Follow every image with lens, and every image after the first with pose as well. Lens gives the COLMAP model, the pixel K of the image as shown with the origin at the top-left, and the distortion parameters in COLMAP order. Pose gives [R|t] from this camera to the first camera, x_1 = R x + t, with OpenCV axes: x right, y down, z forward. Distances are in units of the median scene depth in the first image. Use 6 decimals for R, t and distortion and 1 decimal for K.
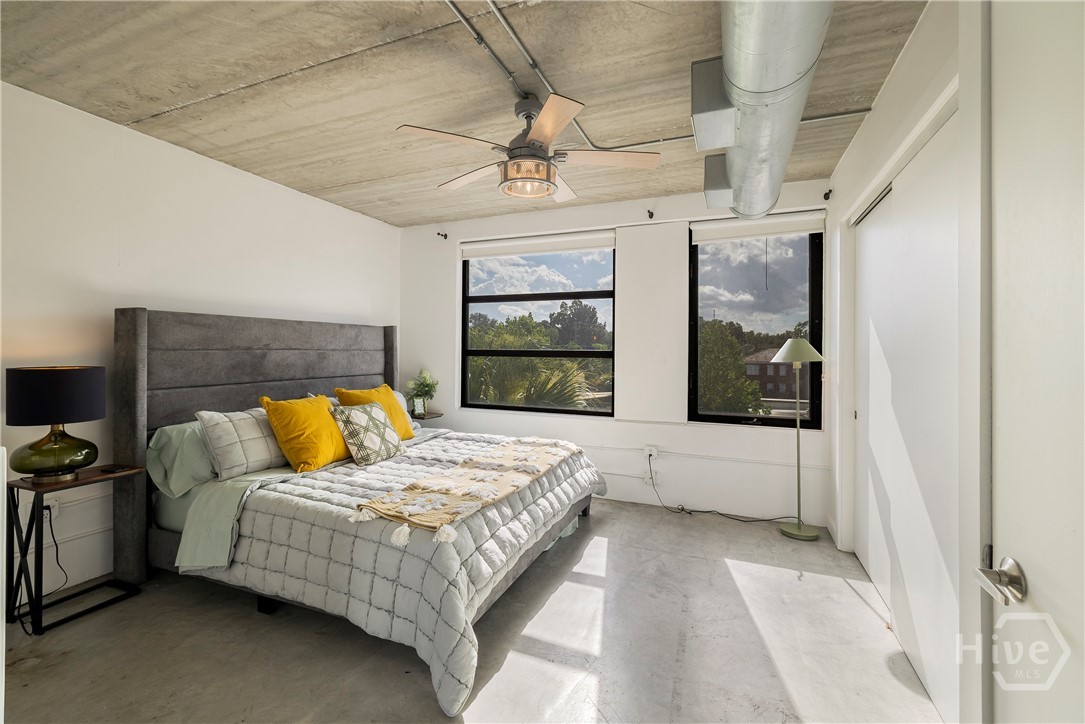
lens RADIAL K [[465.7, 0, 542.2], [0, 465.7, 350.3], [0, 0, 1]] dist [-0.018184, -0.000048]
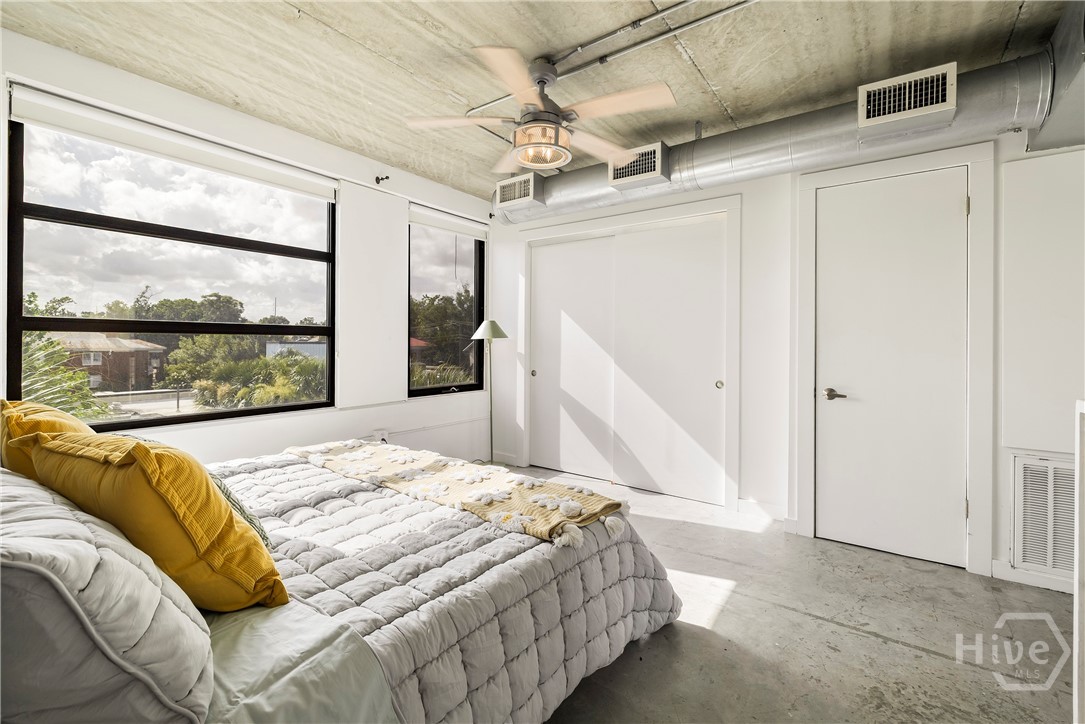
lens RADIAL K [[472.7, 0, 542.6], [0, 472.7, 340.5], [0, 0, 1]] dist [0.001030, 0.000278]
pose [[0.230567, -0.002302, 0.973054, -0.662550], [-0.003669, 0.999988, 0.003236, 0.024253], [-0.973050, -0.004317, 0.230555, 0.511001]]
